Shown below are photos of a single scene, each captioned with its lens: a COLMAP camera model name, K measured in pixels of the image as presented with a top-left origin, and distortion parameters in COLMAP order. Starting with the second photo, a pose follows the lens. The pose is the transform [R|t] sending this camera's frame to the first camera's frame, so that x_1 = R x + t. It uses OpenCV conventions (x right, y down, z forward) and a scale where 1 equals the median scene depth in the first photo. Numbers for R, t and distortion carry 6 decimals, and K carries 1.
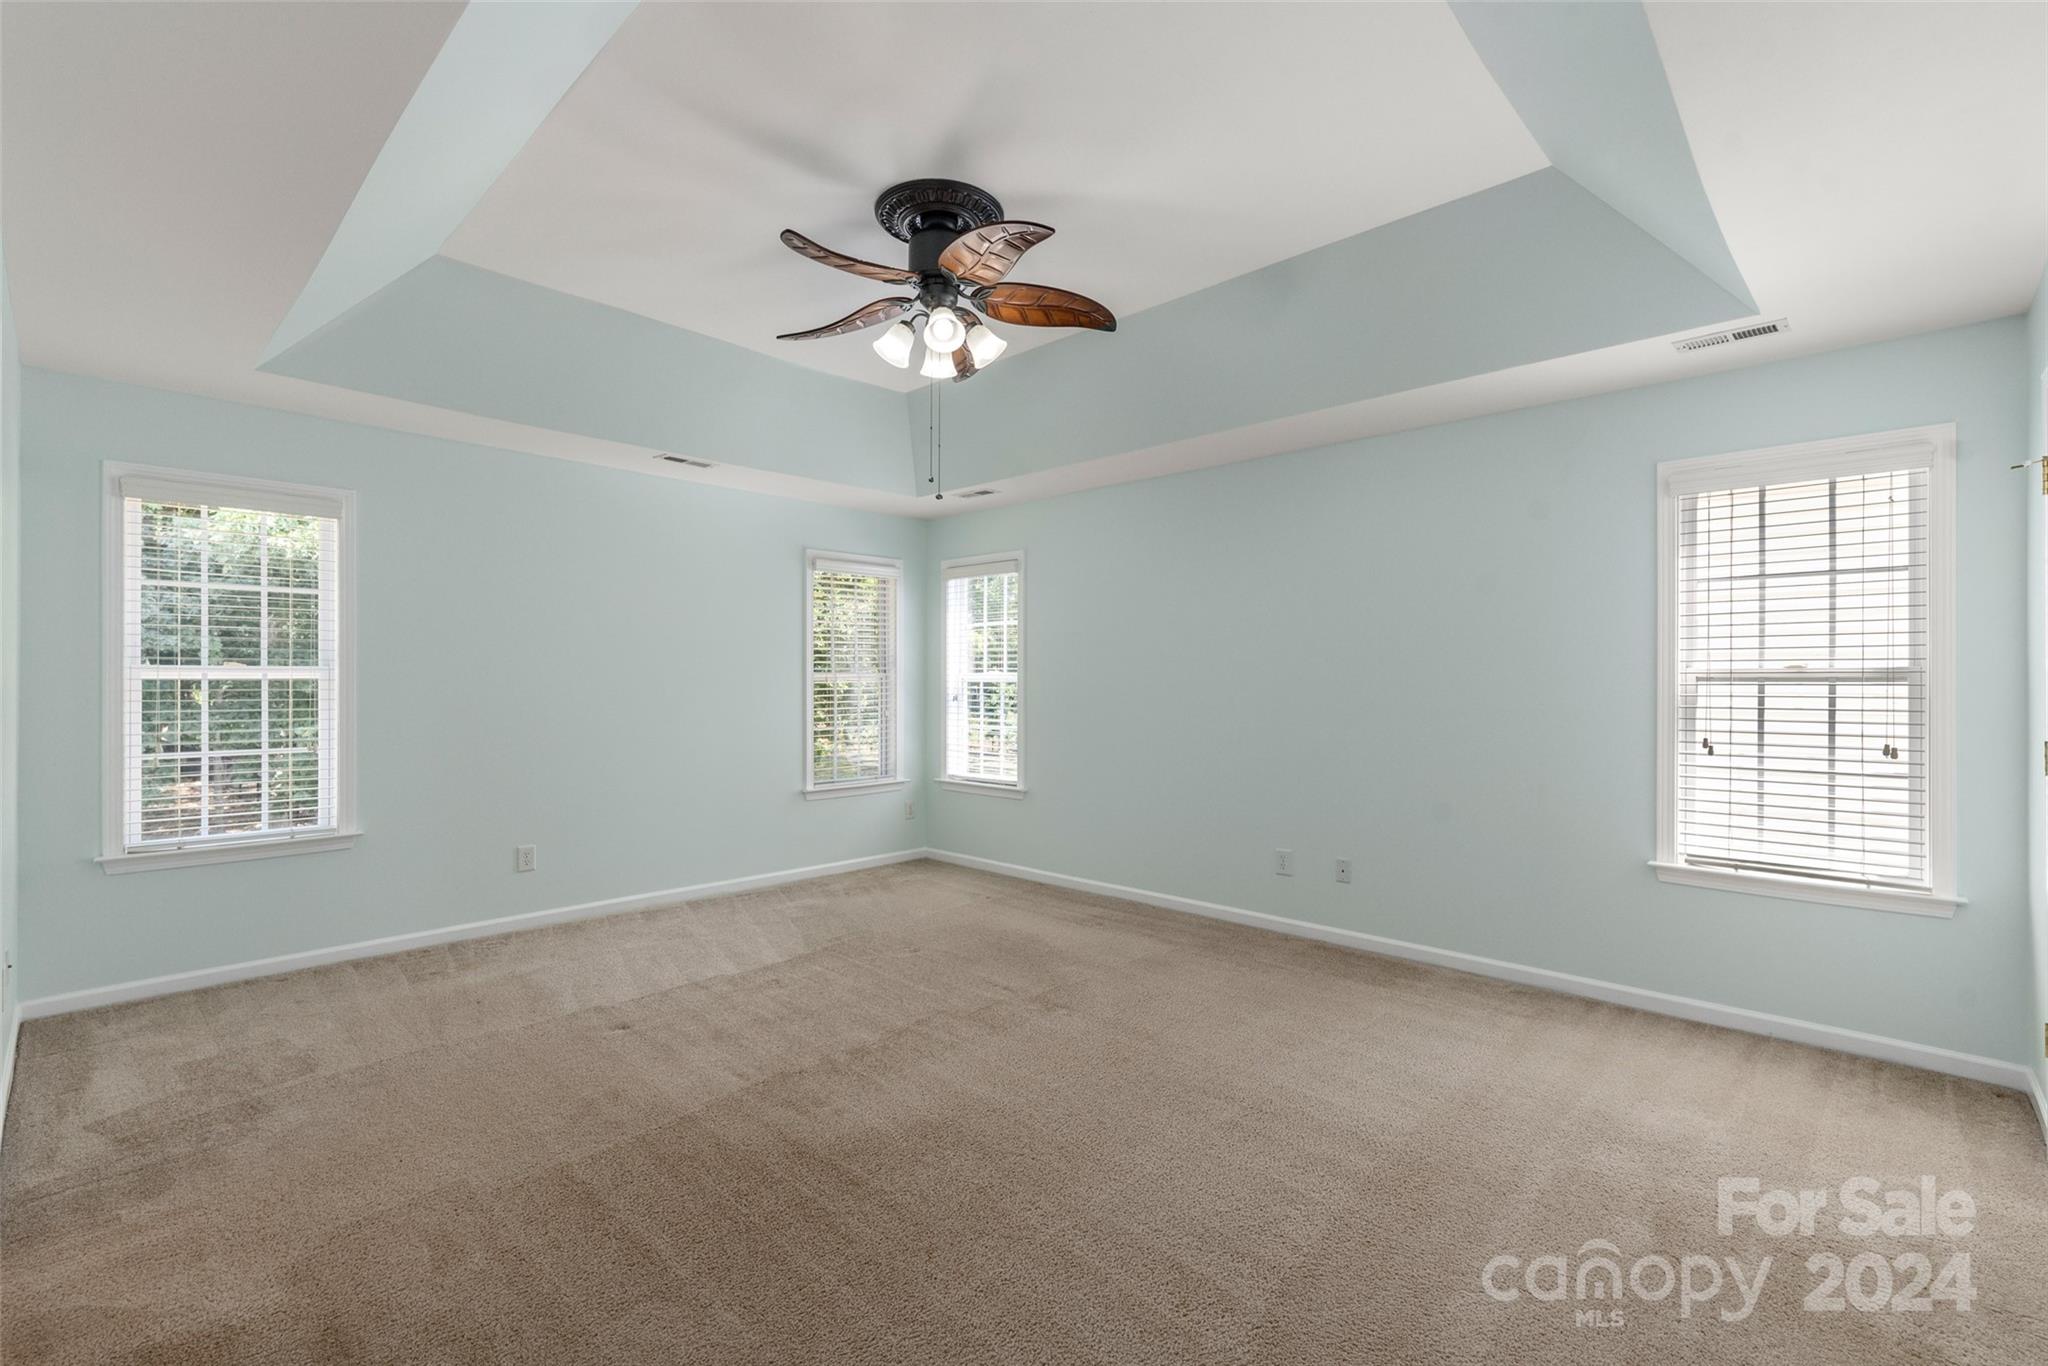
lens RADIAL K [[886.4, 0, 1024.0], [0, 886.4, 683.0], [0, 0, 1]] dist [-0.000963, -0.000337]
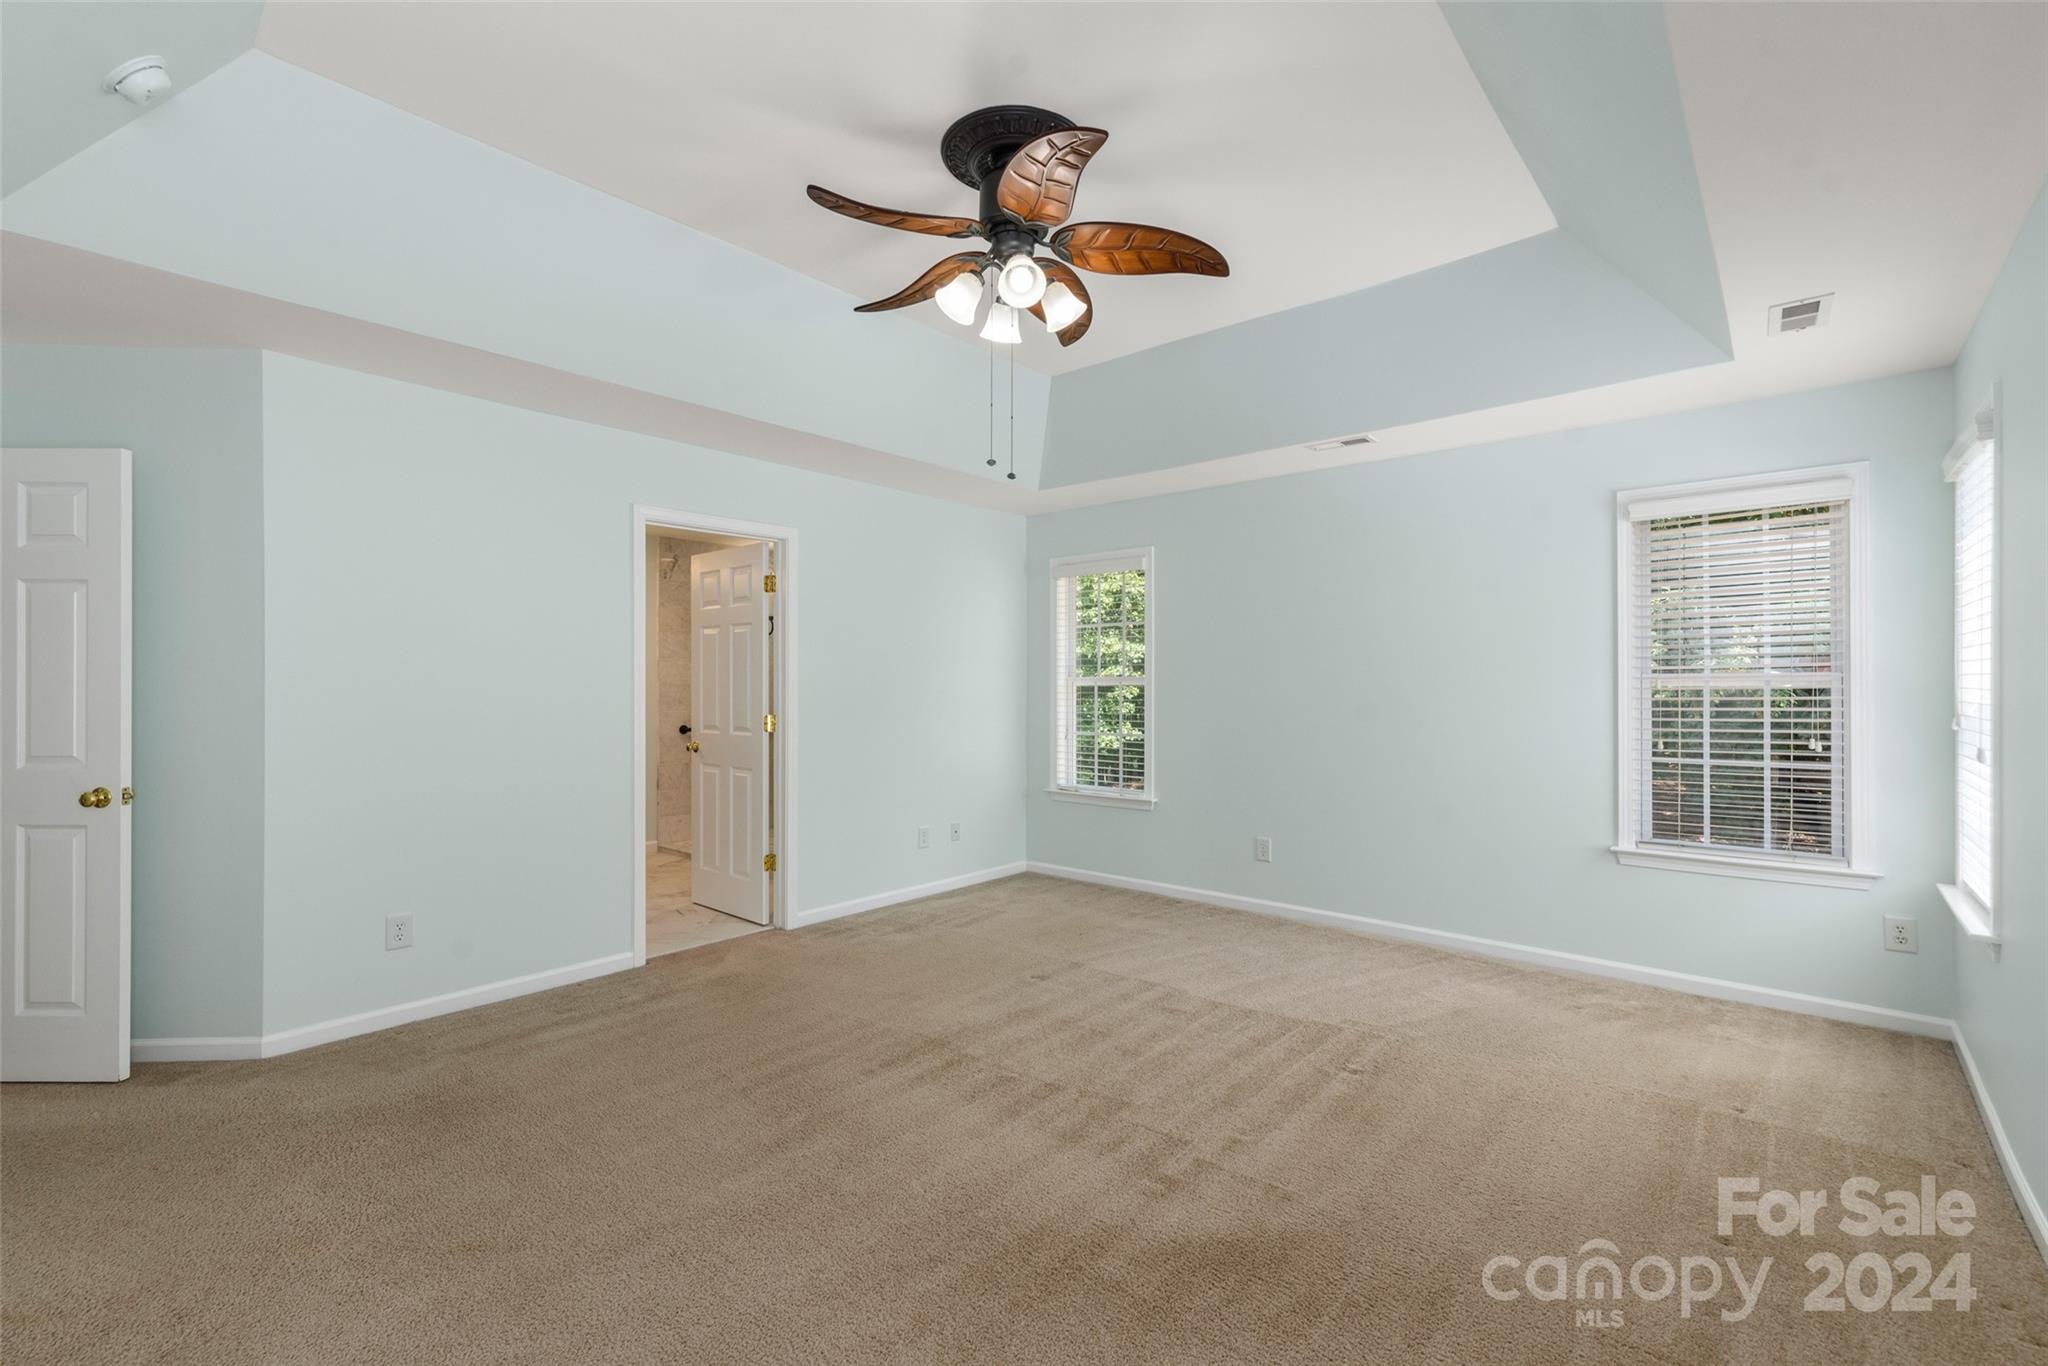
lens RADIAL K [[886.4, 0, 1024.0], [0, 886.4, 683.0], [0, 0, 1]] dist [-0.000963, -0.000337]
pose [[0.047271, -0.009967, -0.998832, 0.639717], [-0.006479, 0.999926, -0.010285, 0.008335], [0.998861, 0.006958, 0.047203, 0.813145]]
